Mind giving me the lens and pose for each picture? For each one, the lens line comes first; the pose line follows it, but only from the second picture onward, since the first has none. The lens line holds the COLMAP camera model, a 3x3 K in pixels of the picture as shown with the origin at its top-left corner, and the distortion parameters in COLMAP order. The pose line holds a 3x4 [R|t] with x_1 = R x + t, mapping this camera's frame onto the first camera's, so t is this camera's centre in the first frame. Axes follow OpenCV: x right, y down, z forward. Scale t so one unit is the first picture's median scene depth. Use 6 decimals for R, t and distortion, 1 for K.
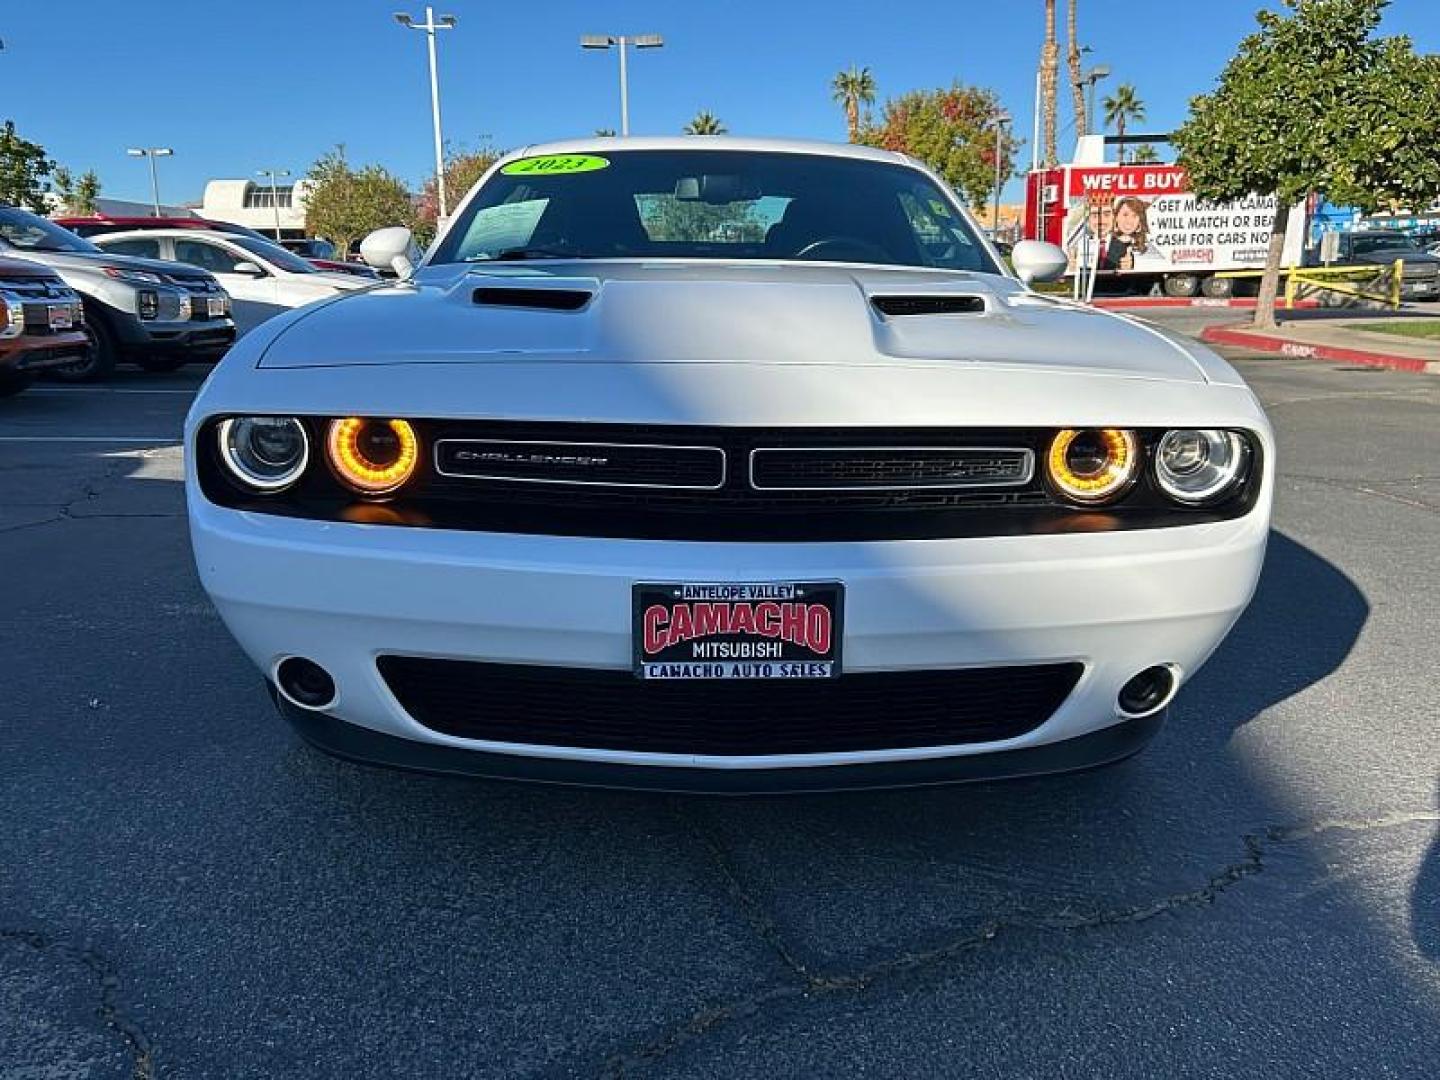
lens RADIAL K [[1156.8, 0, 720.0], [0, 1156.8, 540.0], [0, 0, 1]] dist [-0.002402, -0.008506]
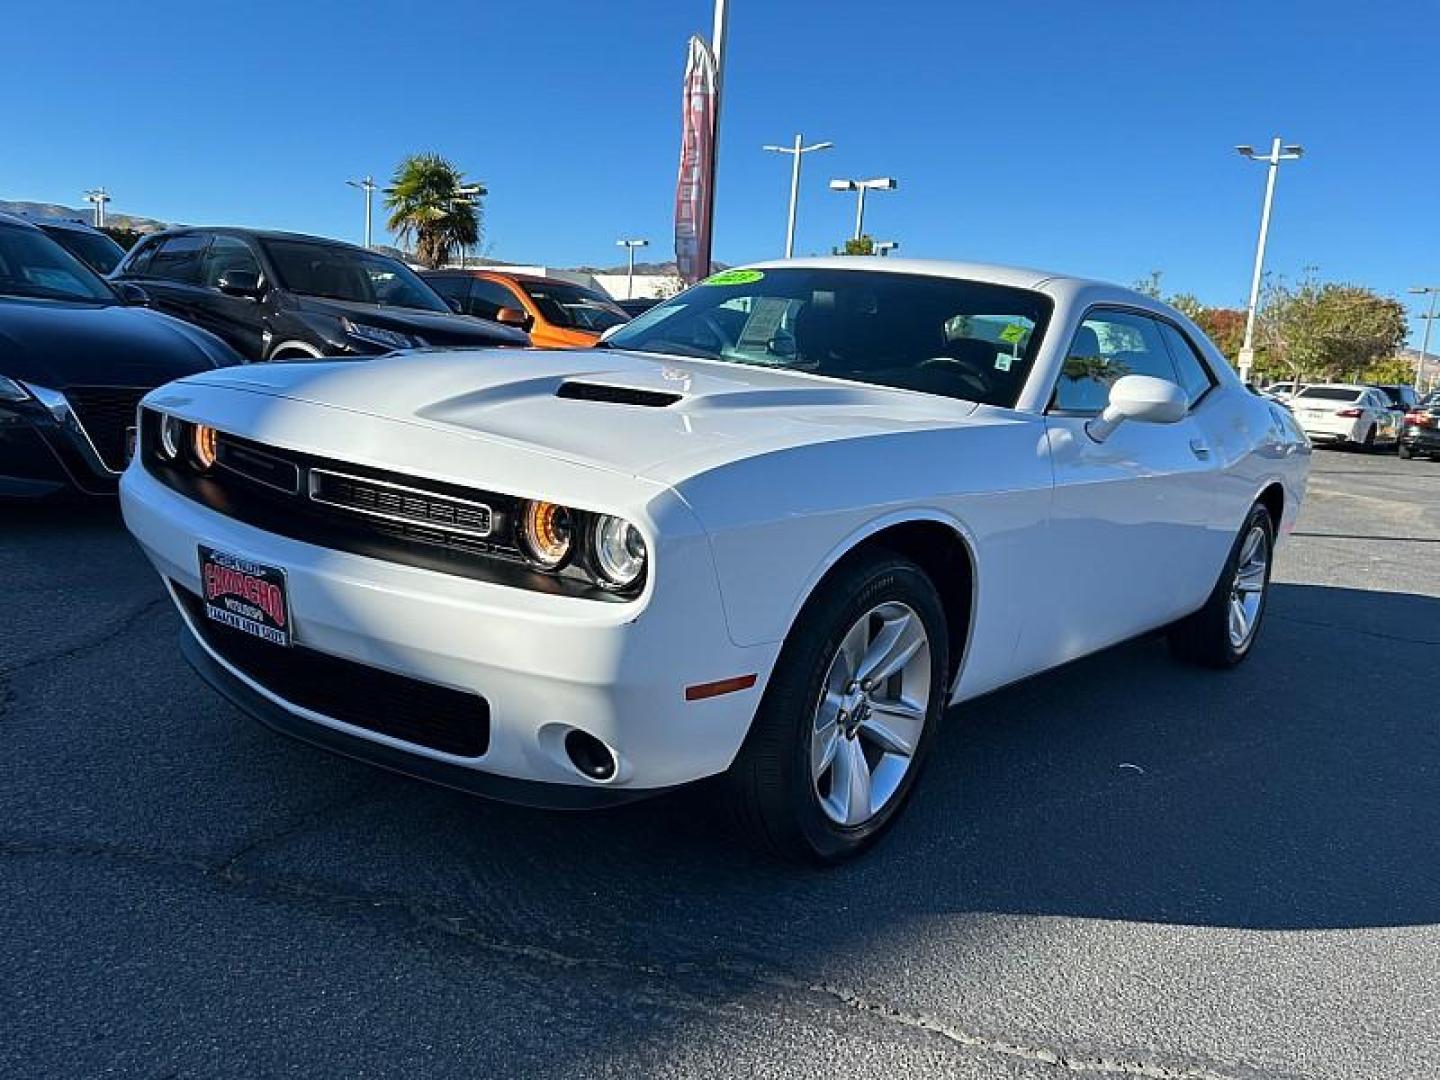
lens RADIAL K [[1156.8, 0, 720.0], [0, 1156.8, 540.0], [0, 0, 1]] dist [-0.002402, -0.008506]
pose [[0.777413, 0.162418, -0.607659, 0.643163], [-0.223741, 0.974306, -0.025827, -0.037833], [0.587851, 0.156037, 0.793778, 0.119796]]
